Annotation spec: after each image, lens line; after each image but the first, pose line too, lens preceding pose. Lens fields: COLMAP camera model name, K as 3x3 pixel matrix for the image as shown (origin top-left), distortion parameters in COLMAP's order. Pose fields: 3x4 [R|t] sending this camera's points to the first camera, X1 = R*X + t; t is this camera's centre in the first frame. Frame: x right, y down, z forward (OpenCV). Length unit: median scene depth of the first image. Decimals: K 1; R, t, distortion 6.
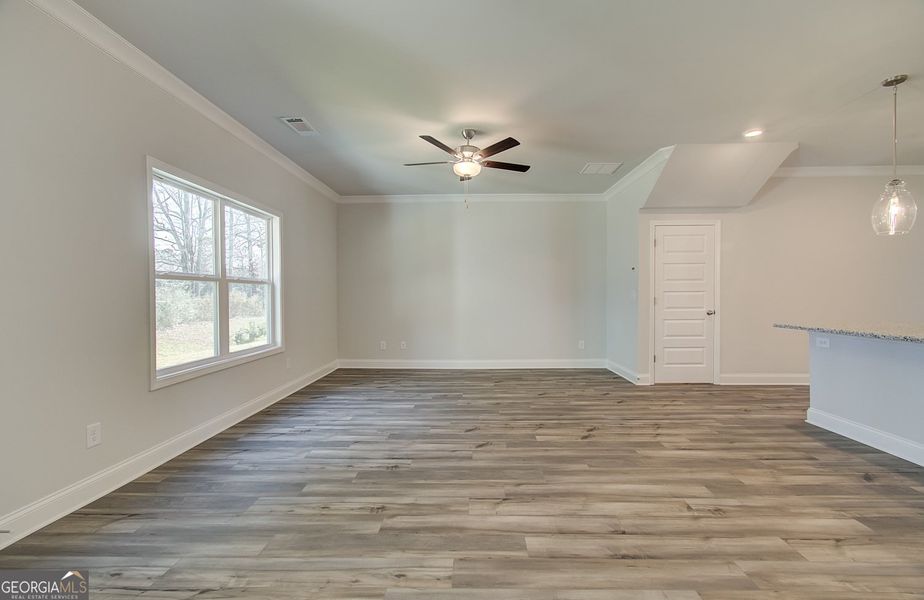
lens RADIAL K [[403.7, 0, 461.4], [0, 403.7, 301.7], [0, 0, 1]] dist [-0.001048, 0.006343]
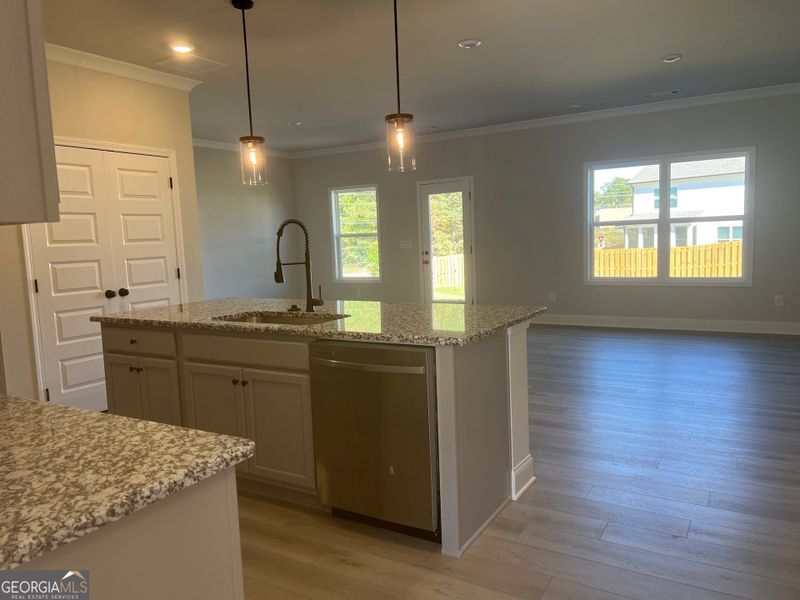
lens RADIAL K [[602.6, 0, 400.0], [0, 602.6, 300.0], [0, 0, 1]] dist [0.041282, -0.010003]
pose [[-0.489486, 0.117789, -0.864019, 1.667502], [0.028136, 0.992453, 0.119358, -0.067032], [0.871557, 0.034114, -0.489106, 1.265122]]
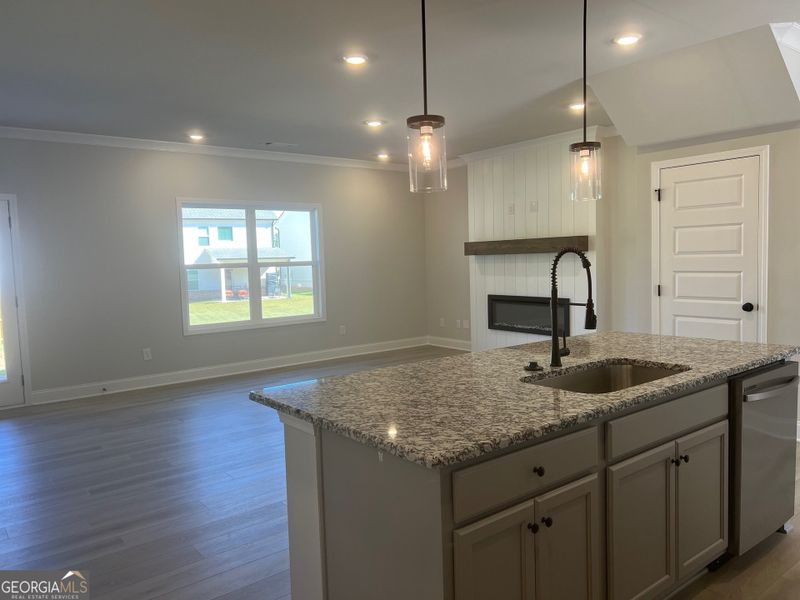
lens RADIAL K [[593.7, 0, 408.8], [0, 593.7, 298.6], [0, 0, 1]] dist [0.002172, -0.006209]
pose [[0.647267, 0.041342, -0.761141, 1.354310], [0.013231, 0.997768, 0.065446, -0.071539], [0.762148, -0.052431, 0.645276, 0.079870]]
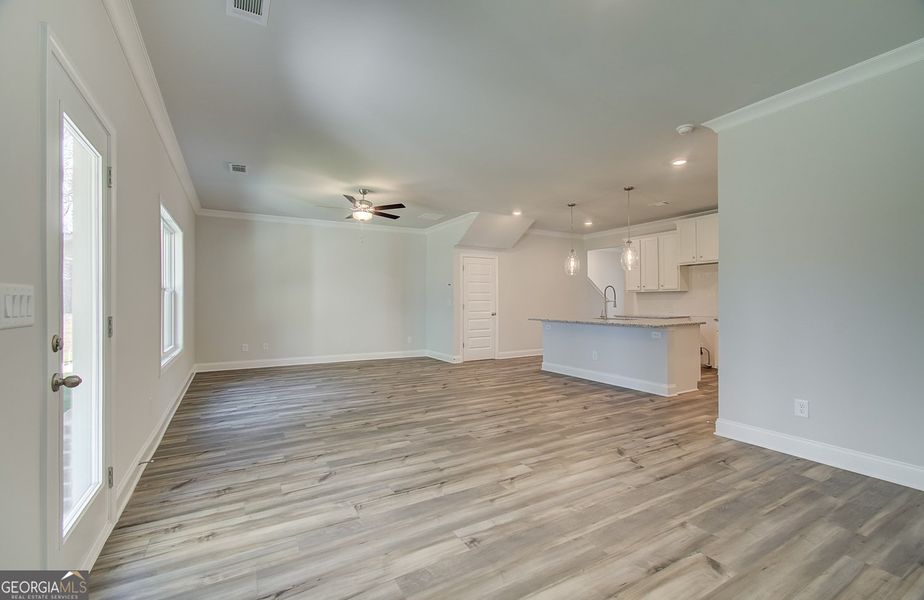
lens RADIAL K [[414.8, 0, 462.0], [0, 414.8, 300.0], [0, 0, 1]] dist [0.000479, 0.001133]
pose [[0.853481, 0.004082, 0.521109, -0.489426], [0.007472, 0.999771, -0.020068, 0.007616], [-0.521071, 0.021021, 0.853254, -0.477253]]
